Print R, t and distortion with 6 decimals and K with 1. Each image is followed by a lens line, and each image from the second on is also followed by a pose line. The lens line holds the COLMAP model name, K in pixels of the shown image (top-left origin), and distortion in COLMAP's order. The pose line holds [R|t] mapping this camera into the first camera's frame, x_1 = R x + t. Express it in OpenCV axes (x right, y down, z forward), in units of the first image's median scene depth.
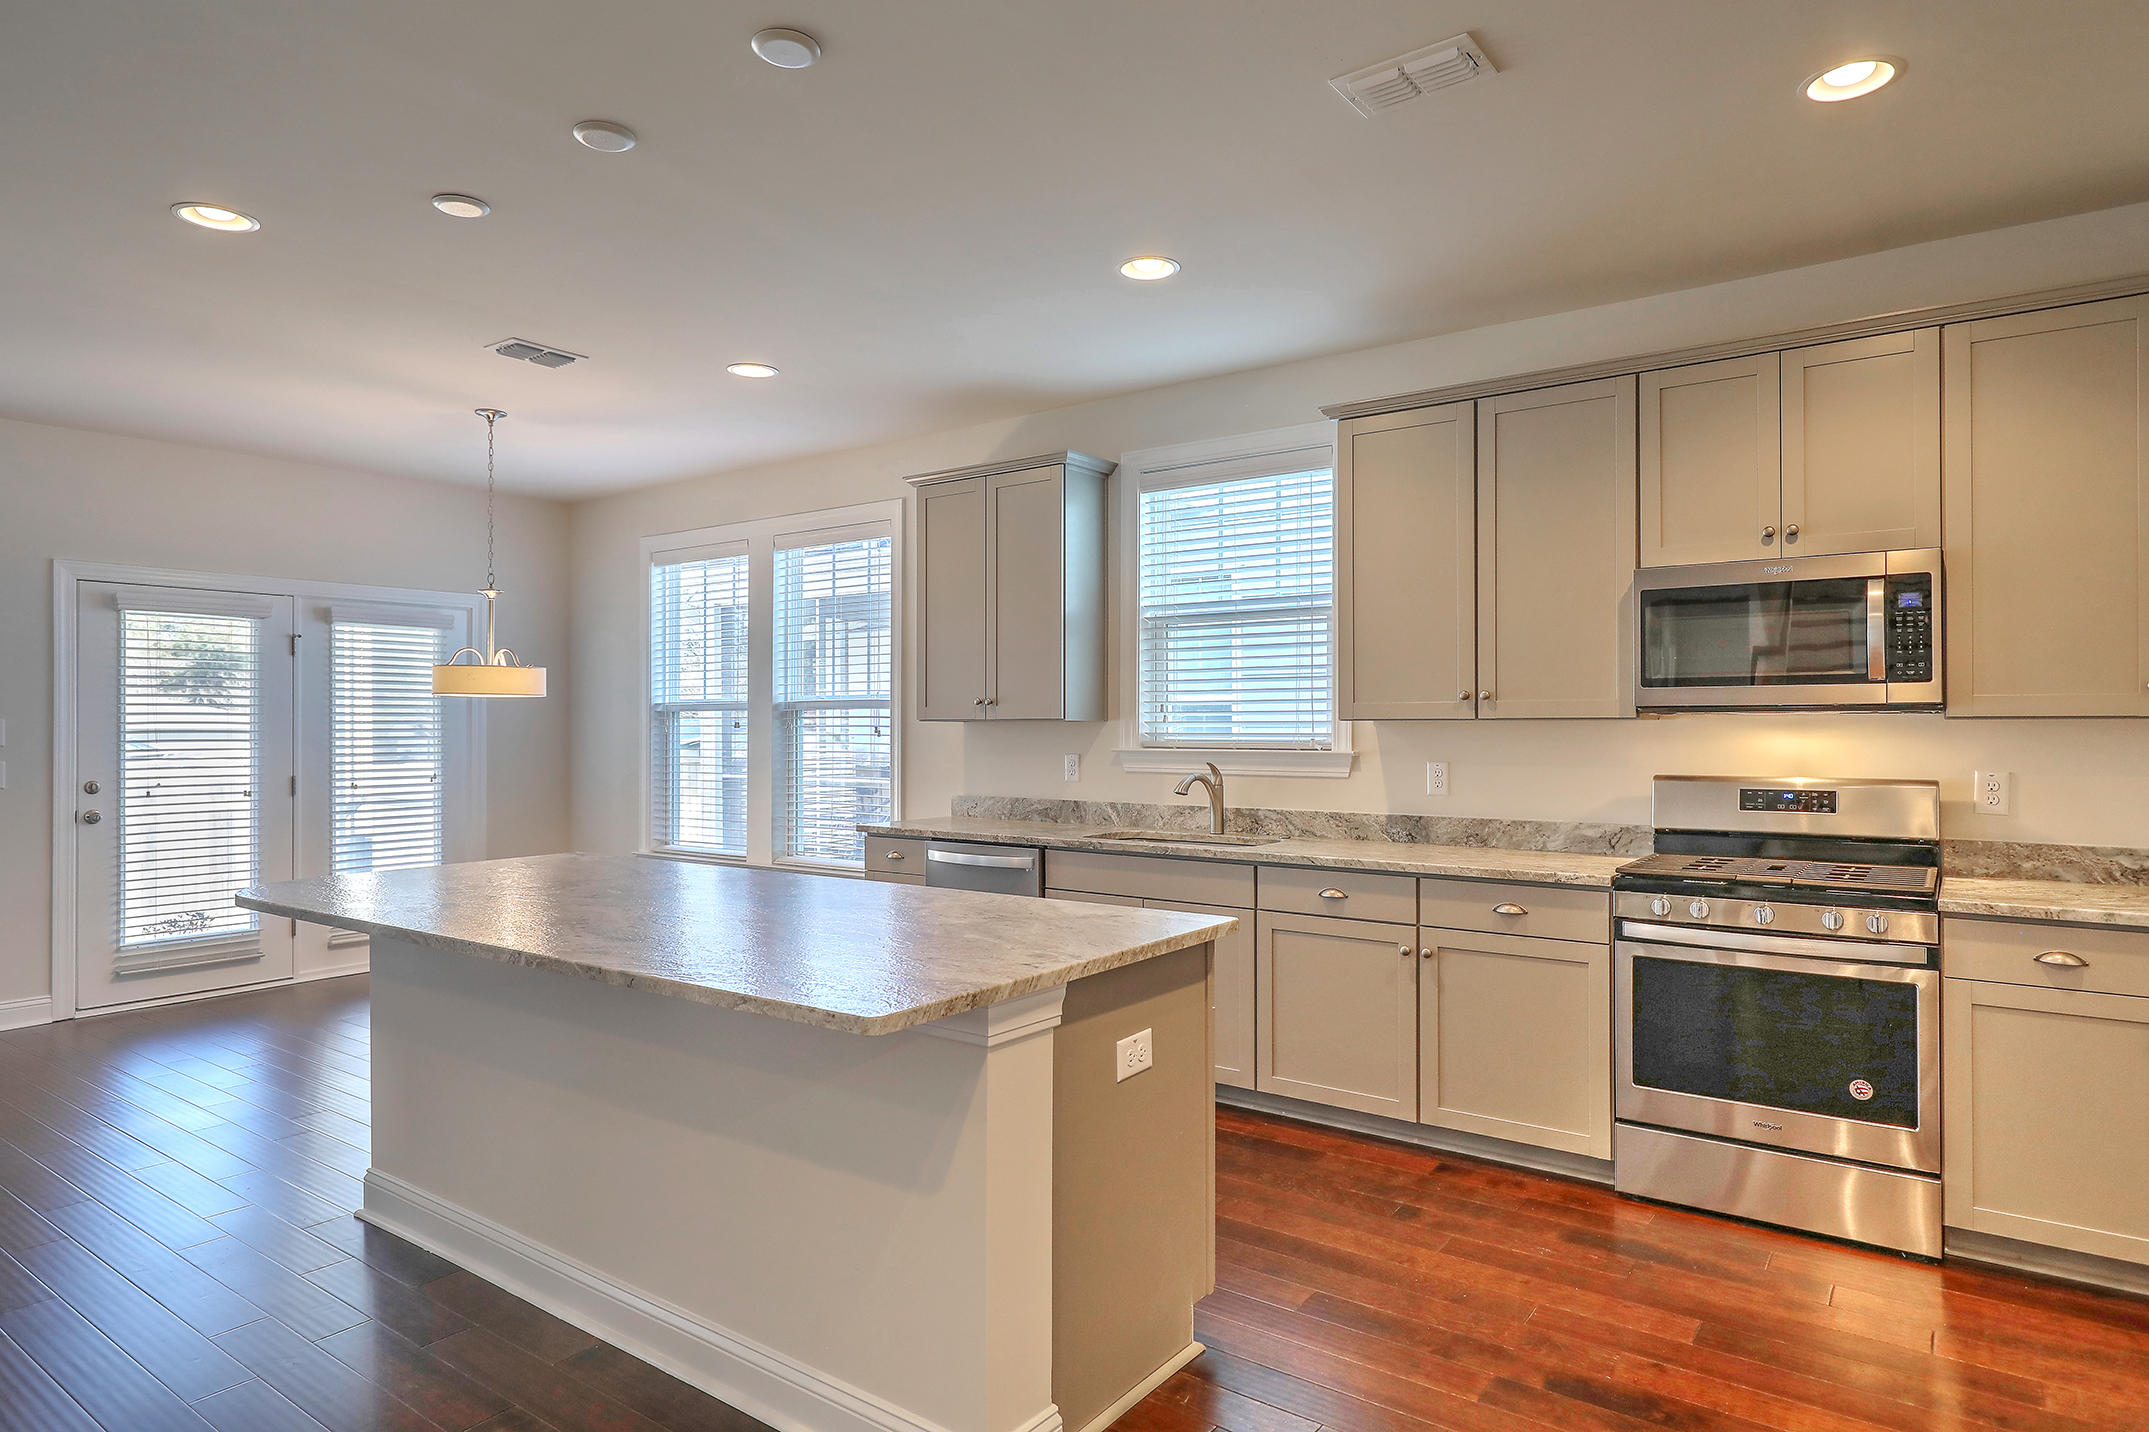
lens RADIAL K [[1236.8, 0, 1068.5], [0, 1236.8, 725.8], [0, 0, 1]] dist [0.005322, 0.001007]
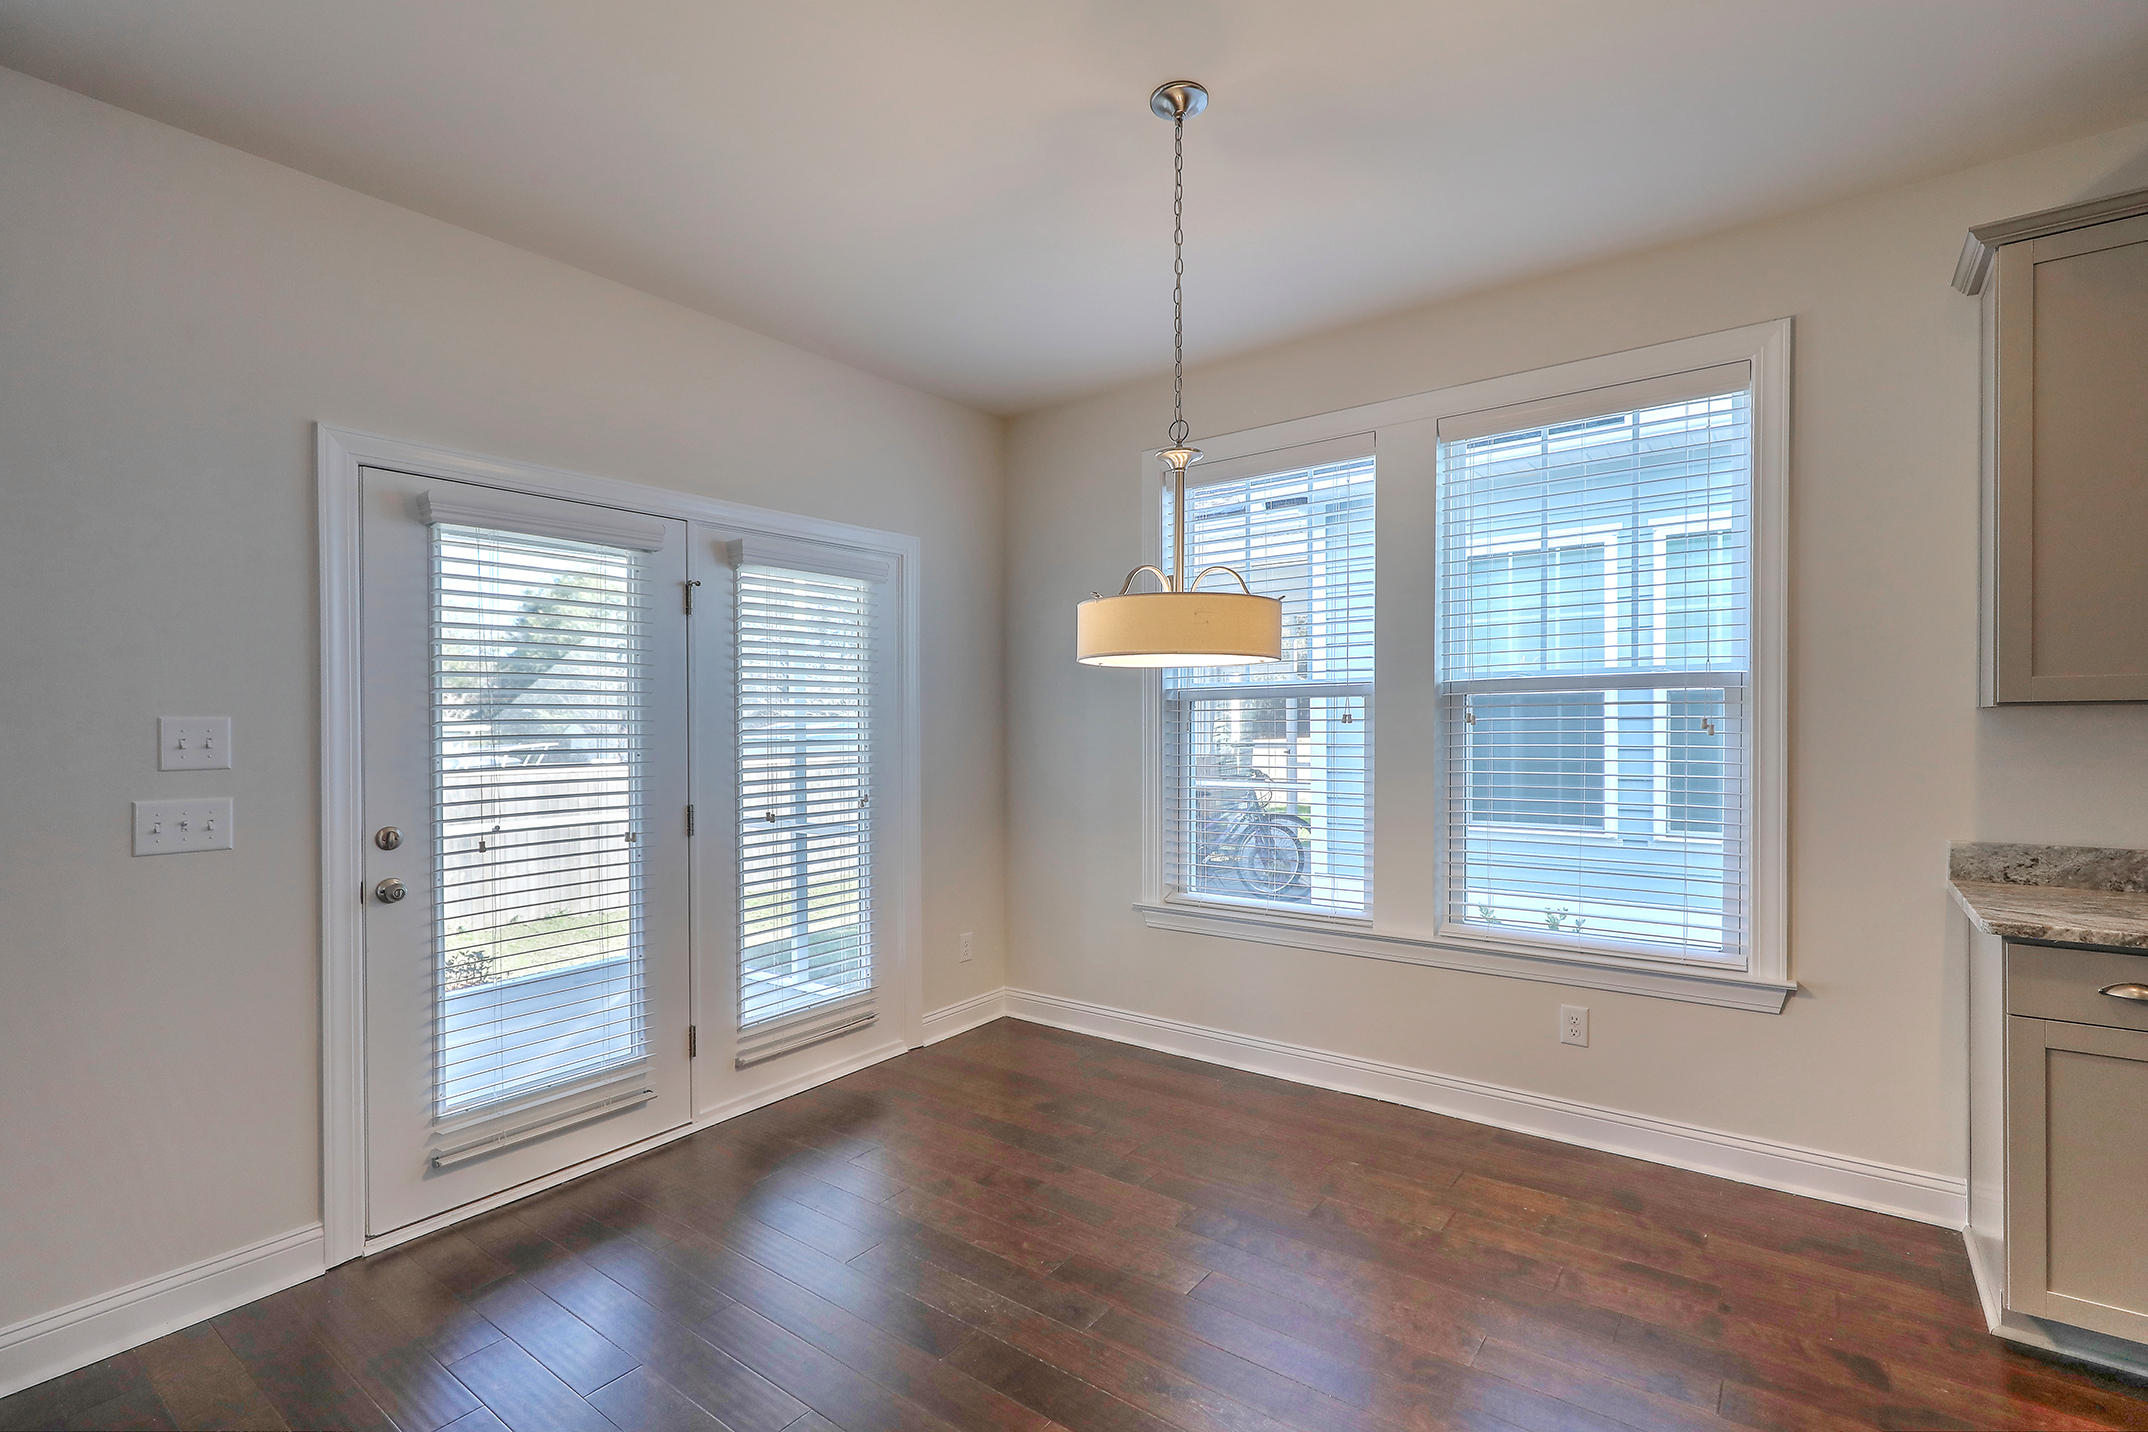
lens RADIAL K [[976.0, 0, 1082.1], [0, 976.0, 724.4], [0, 0, 1]] dist [-0.000775, 0.000579]
pose [[0.999909, -0.009531, -0.009552, -0.460209], [0.009549, 0.999953, 0.001775, 0.000376], [0.009535, -0.001866, 0.999953, 0.552345]]
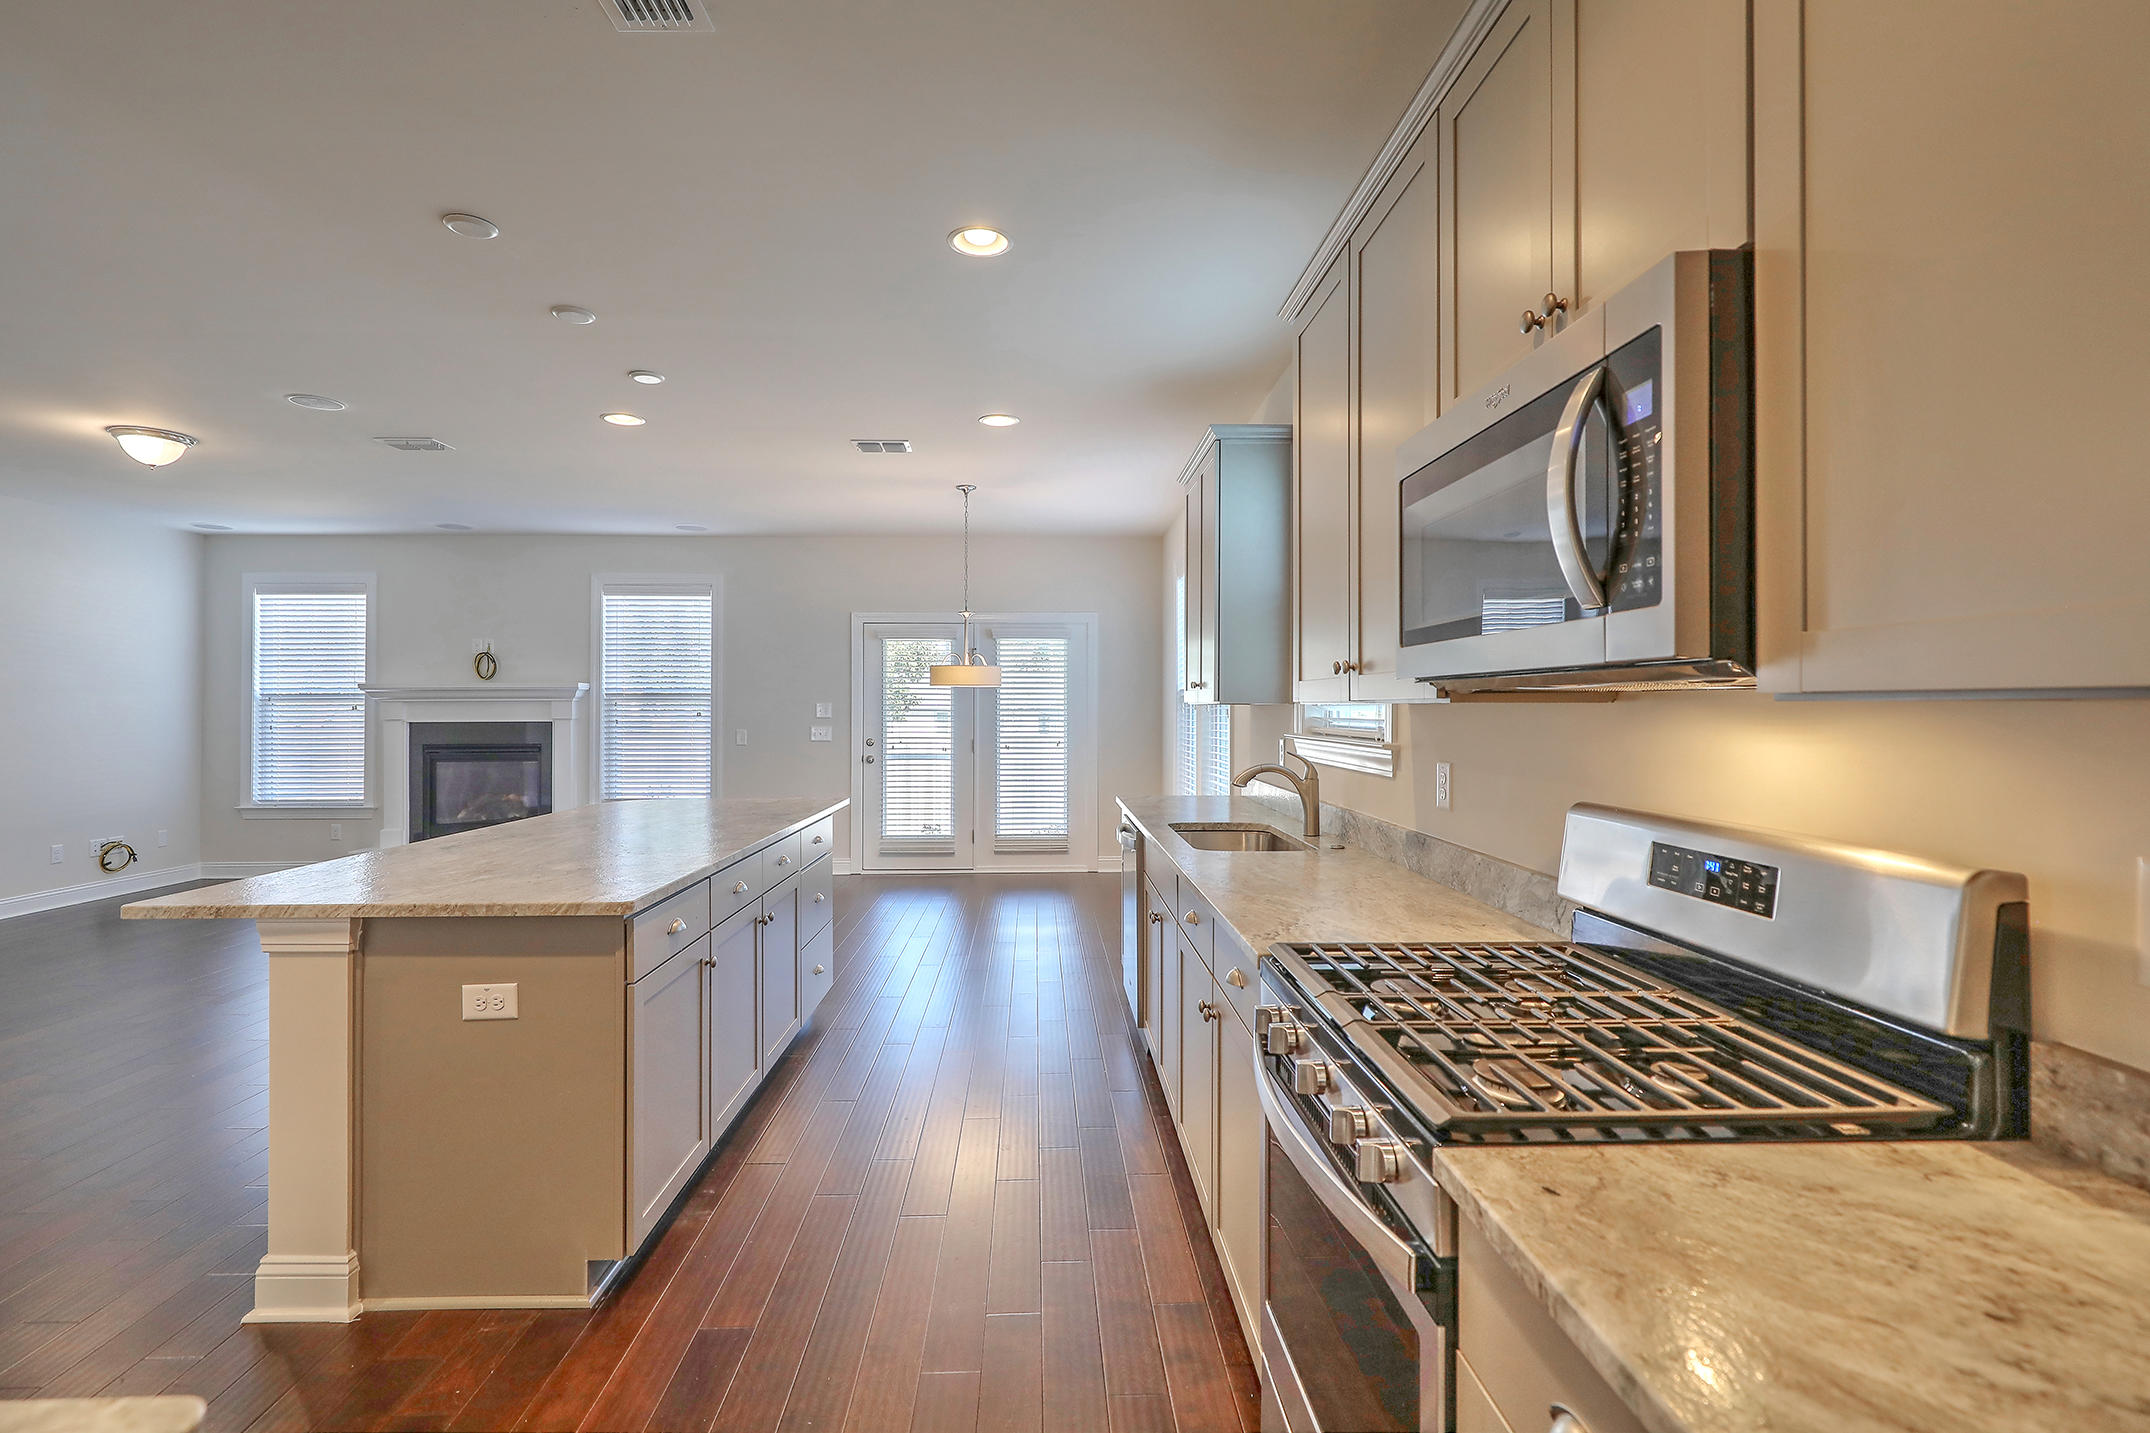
lens RADIAL K [[977.0, 0, 1029.8], [0, 977.0, 707.9], [0, 0, 1]] dist [-0.000775, 0.000579]
pose [[0.606020, 0.002375, -0.795446, 0.427654], [-0.001219, 0.999997, 0.002056, -0.001809], [0.795449, -0.000276, 0.606021, 0.343709]]
